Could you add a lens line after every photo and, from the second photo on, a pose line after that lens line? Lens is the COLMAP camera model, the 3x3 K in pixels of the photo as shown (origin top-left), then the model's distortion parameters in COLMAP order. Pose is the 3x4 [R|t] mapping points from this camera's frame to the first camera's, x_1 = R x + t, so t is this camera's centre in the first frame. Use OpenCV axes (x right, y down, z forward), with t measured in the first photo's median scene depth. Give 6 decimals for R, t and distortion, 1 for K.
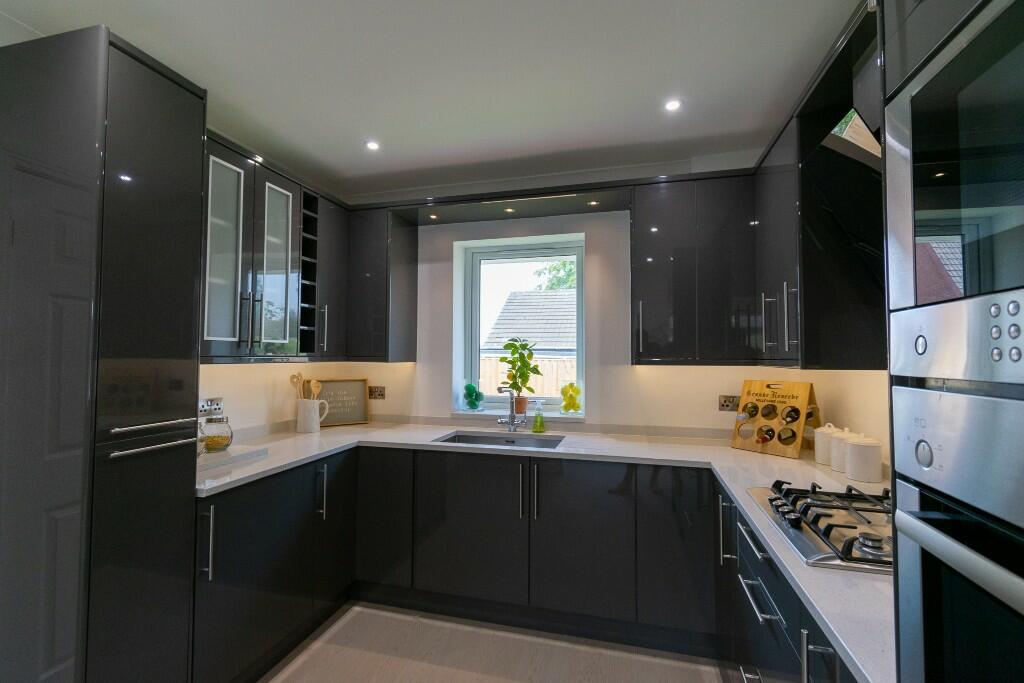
lens RADIAL K [[453.2, 0, 509.9], [0, 453.2, 339.5], [0, 0, 1]] dist [0.014679, -0.006124]
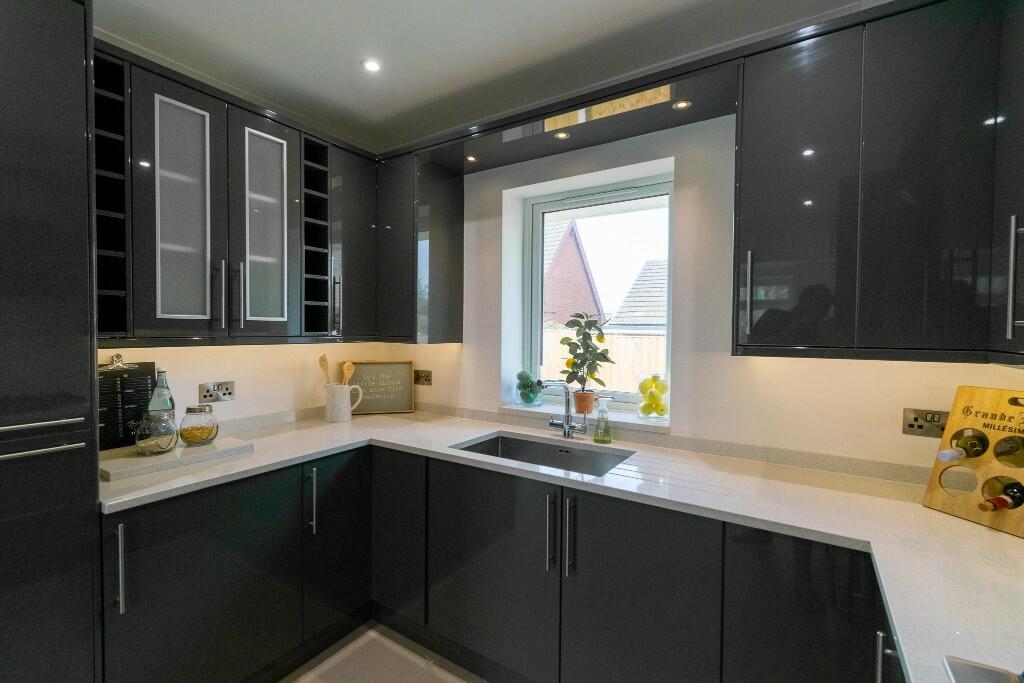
lens RADIAL K [[453.2, 0, 509.9], [0, 453.2, 339.5], [0, 0, 1]] dist [0.014679, -0.006124]
pose [[0.951840, 0.010634, -0.306410, 0.152630], [0.006457, 0.998482, 0.054708, -0.001328], [0.306527, -0.054052, 0.950326, 0.283064]]
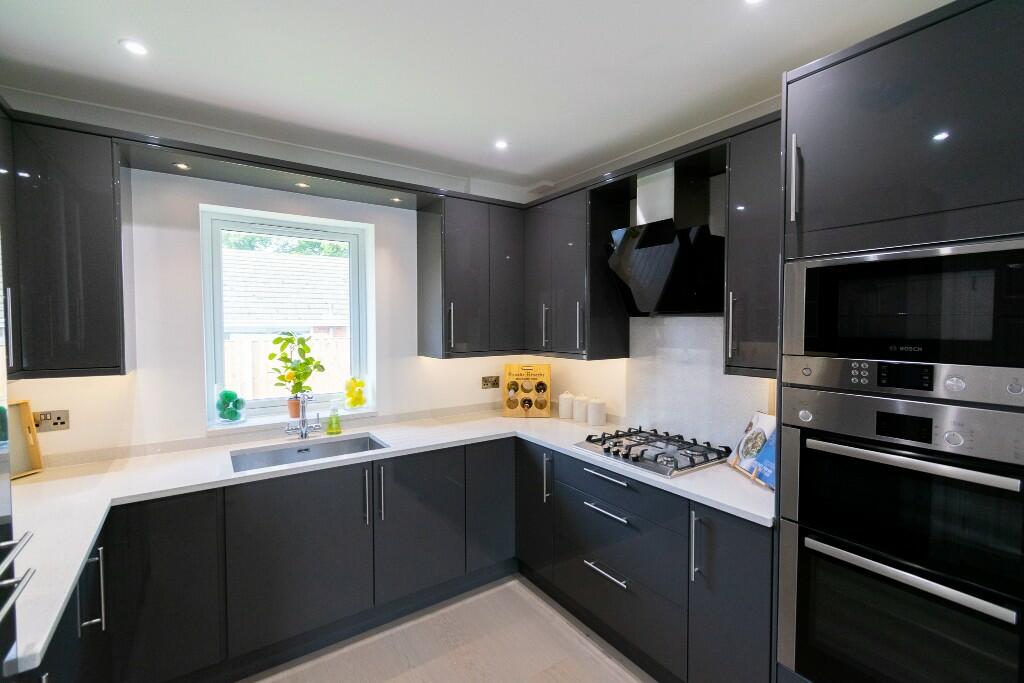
lens RADIAL K [[453.2, 0, 509.9], [0, 453.2, 339.5], [0, 0, 1]] dist [0.014679, -0.006124]
pose [[0.650625, -0.033704, 0.758651, -0.428065], [-0.022656, 0.997708, 0.063755, -0.060492], [-0.759061, -0.058669, 0.648370, 0.135516]]
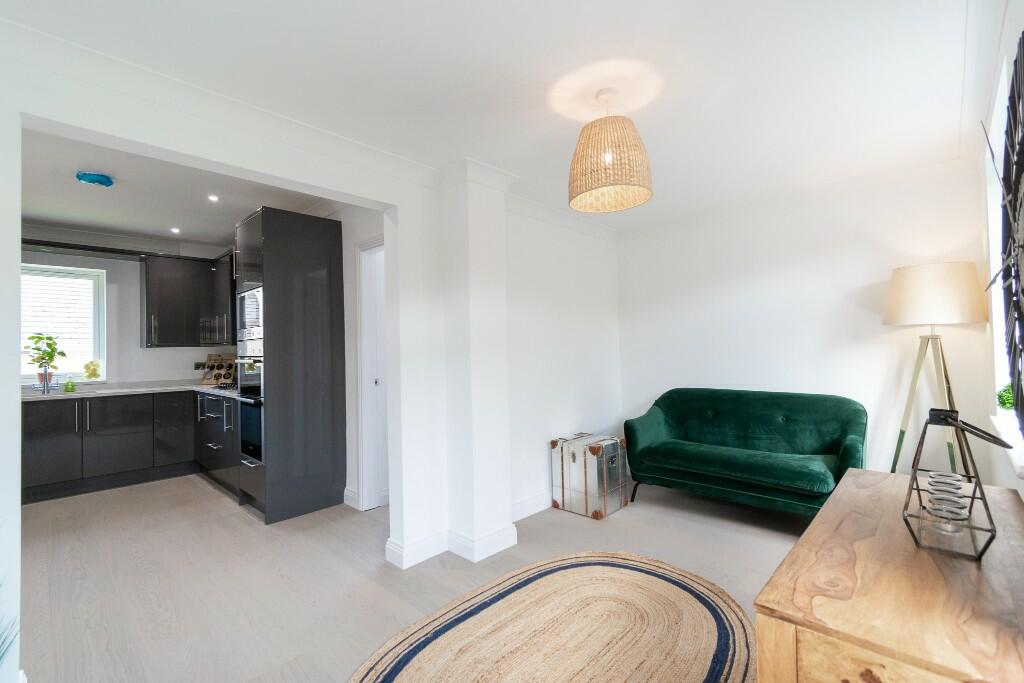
lens RADIAL K [[453.2, 0, 509.9], [0, 453.2, 339.5], [0, 0, 1]] dist [0.014679, -0.006124]
pose [[0.473403, -0.000207, 0.880846, -0.653664], [-0.010615, 0.999926, 0.005941, -0.006567], [-0.880782, -0.012163, 0.473365, -1.181665]]
